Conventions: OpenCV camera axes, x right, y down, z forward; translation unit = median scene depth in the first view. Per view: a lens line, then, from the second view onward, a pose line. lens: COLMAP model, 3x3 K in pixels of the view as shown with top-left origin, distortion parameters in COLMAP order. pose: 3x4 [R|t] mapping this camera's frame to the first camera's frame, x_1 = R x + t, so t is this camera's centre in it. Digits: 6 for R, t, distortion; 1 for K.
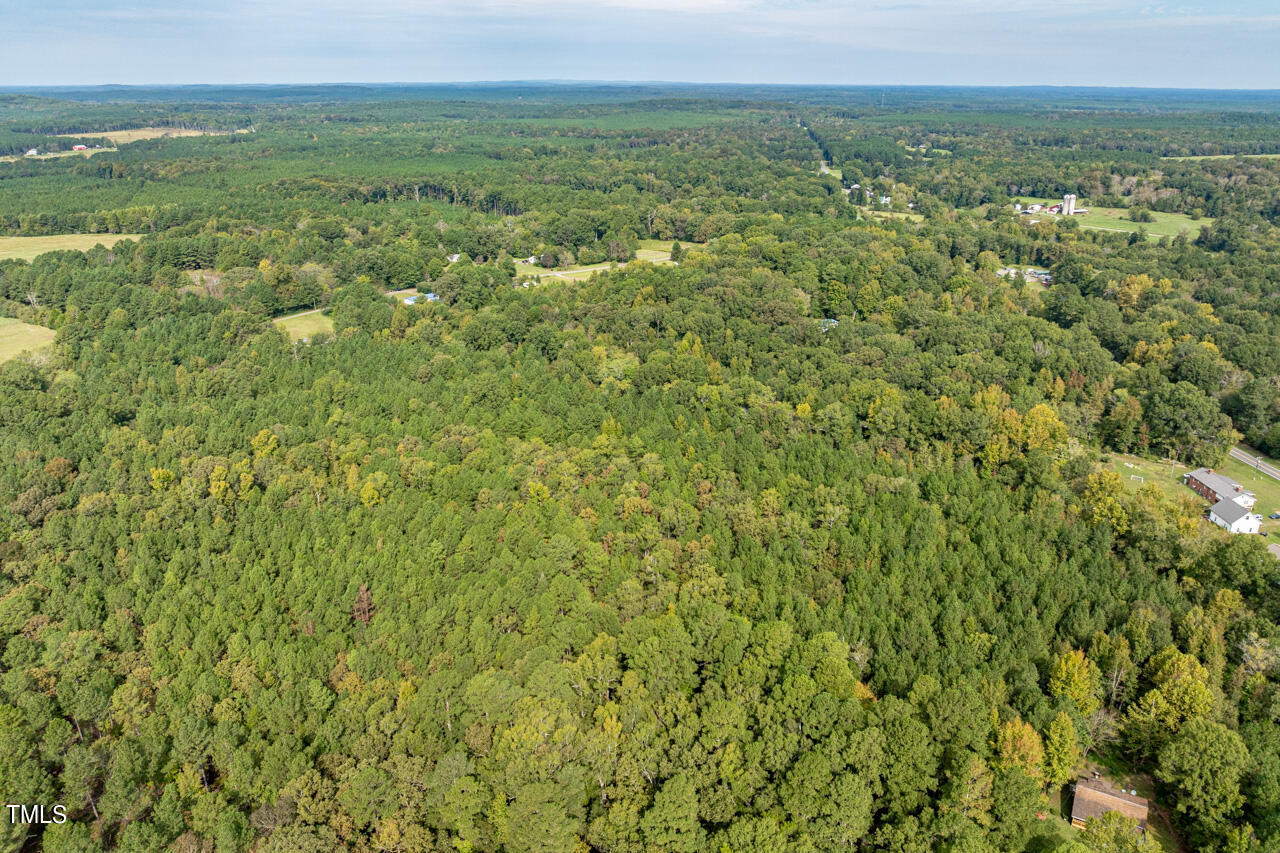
lens RADIAL K [[900.2, 0, 639.6], [0, 900.2, 424.9], [0, 0, 1]] dist [-0.038471, 0.005251]
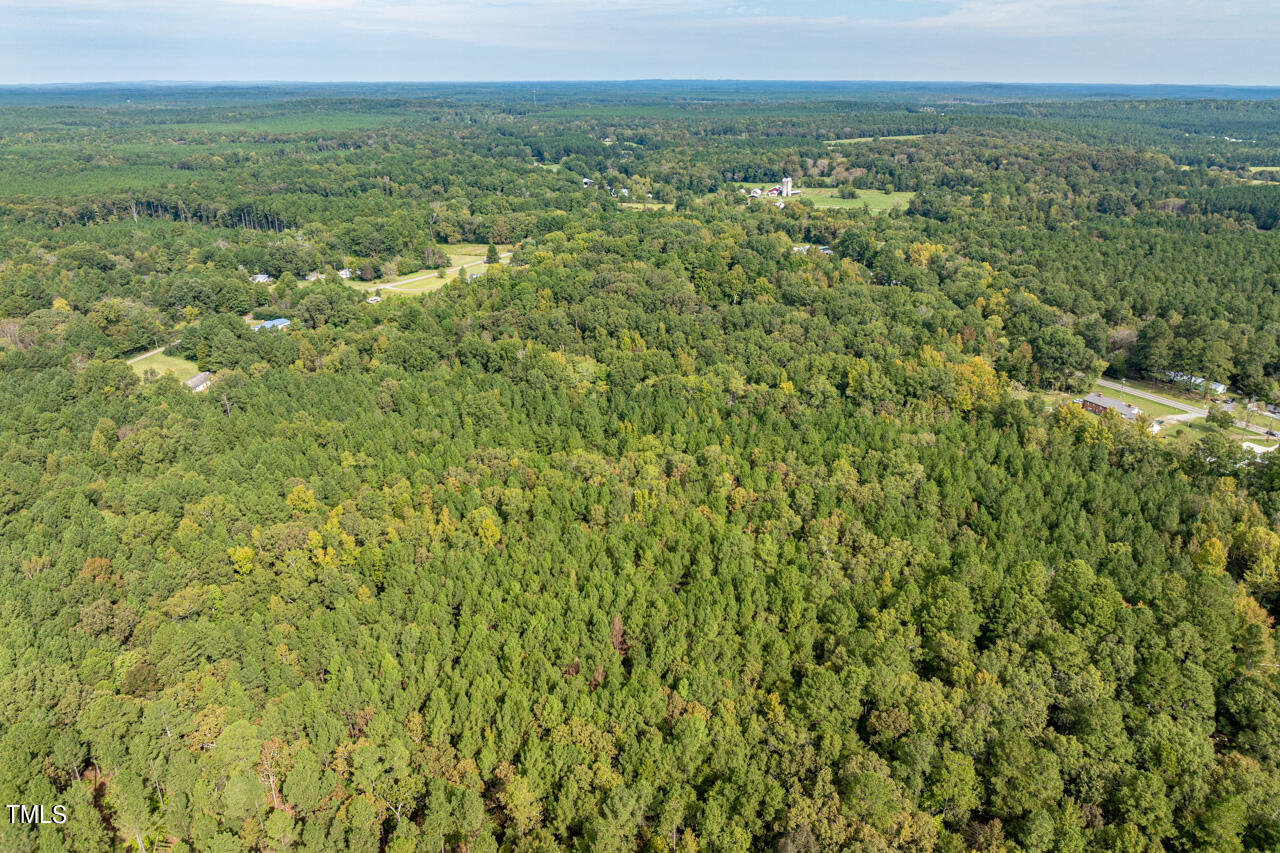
lens RADIAL K [[900.2, 0, 636.4], [0, 900.2, 431.9], [0, 0, 1]] dist [-0.038471, 0.005251]
pose [[0.924171, -0.141972, 0.354615, -0.136843], [0.138581, 0.989729, 0.035085, -0.010058], [-0.355954, 0.016718, 0.934354, 0.025556]]
